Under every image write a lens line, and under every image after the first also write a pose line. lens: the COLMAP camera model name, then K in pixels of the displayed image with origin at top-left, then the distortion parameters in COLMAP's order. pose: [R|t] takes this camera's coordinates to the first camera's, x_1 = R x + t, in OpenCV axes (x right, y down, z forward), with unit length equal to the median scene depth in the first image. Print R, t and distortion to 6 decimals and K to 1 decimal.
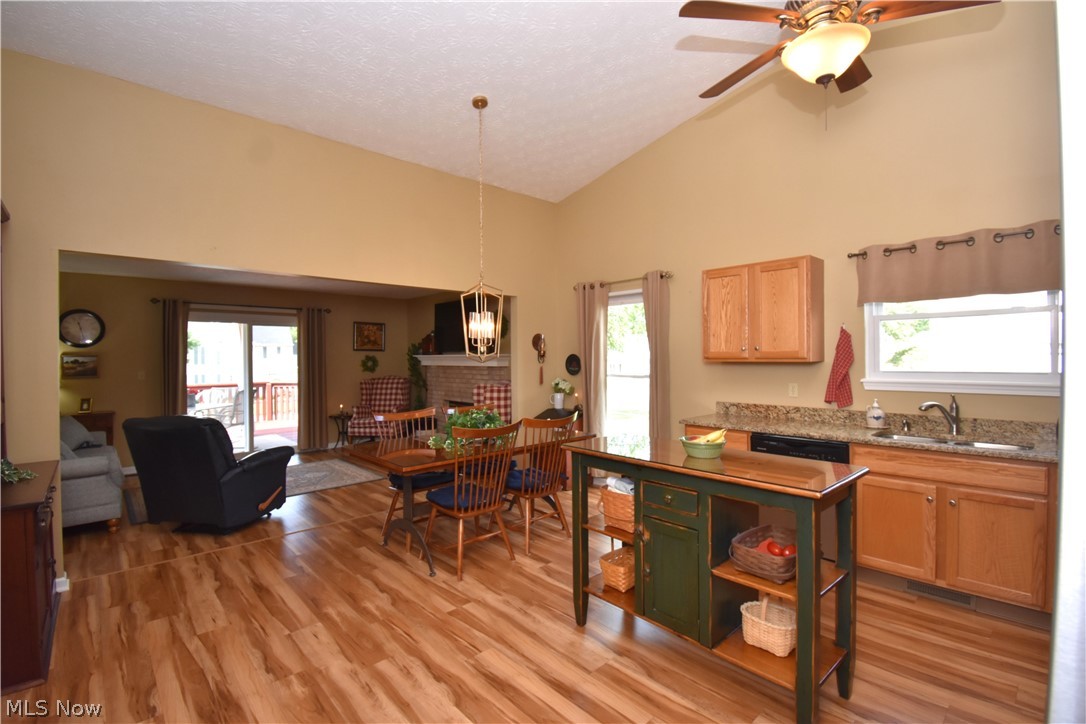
lens RADIAL K [[478.3, 0, 545.0], [0, 478.3, 359.4], [0, 0, 1]] dist [0.023912, -0.029448]
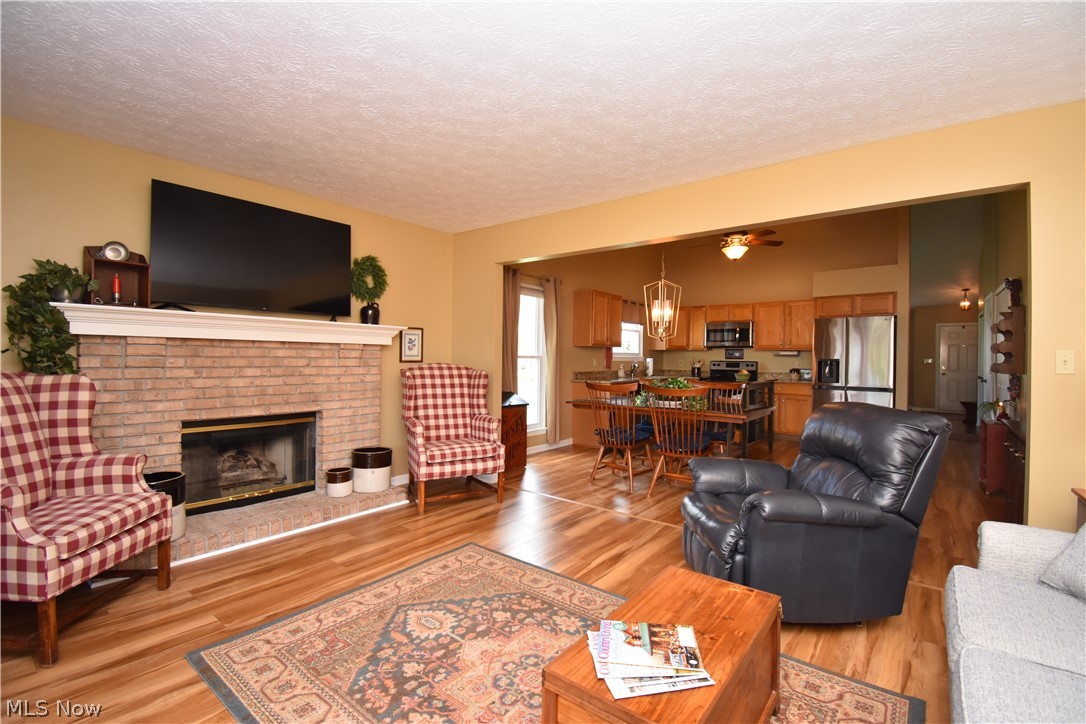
lens RADIAL K [[478.3, 0, 545.0], [0, 478.3, 359.4], [0, 0, 1]] dist [0.023912, -0.029448]
pose [[-0.153407, 0.002205, 0.988161, -0.890601], [-0.008914, 0.999954, -0.003615, 0.040111], [-0.988123, -0.009364, -0.153380, 1.011663]]
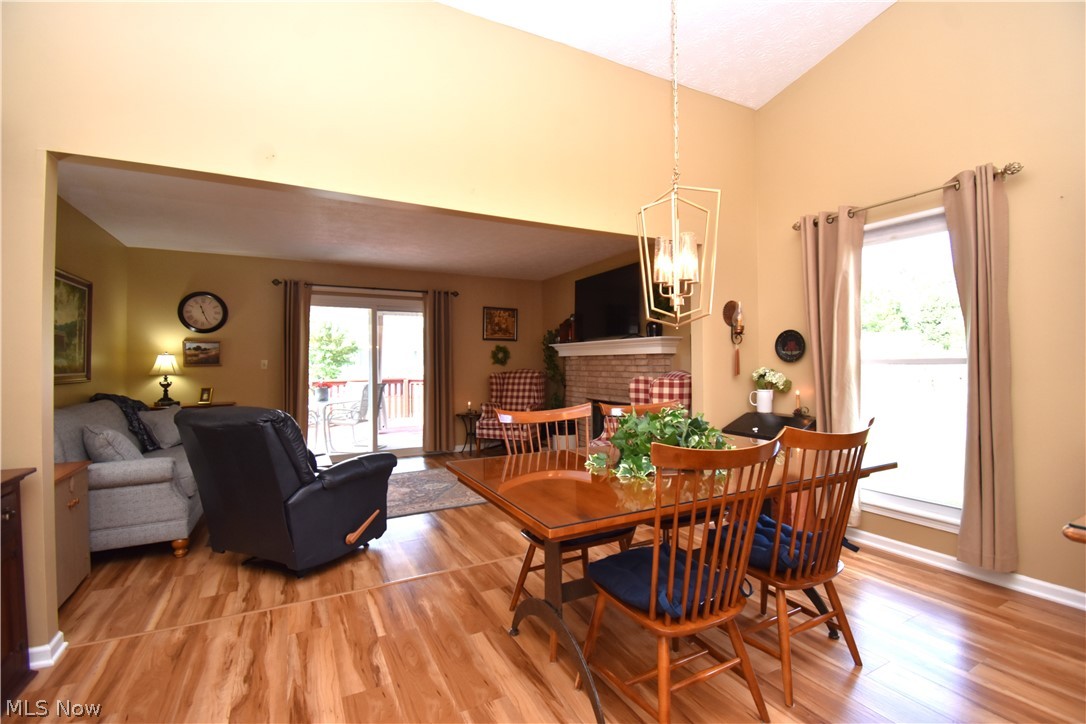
lens RADIAL K [[478.3, 0, 545.0], [0, 478.3, 359.4], [0, 0, 1]] dist [0.023912, -0.029448]
pose [[0.964609, -0.001922, -0.263676, -0.090024], [-0.000284, 0.999965, -0.008328, 0.034528], [0.263683, 0.008108, 0.964575, 0.279789]]
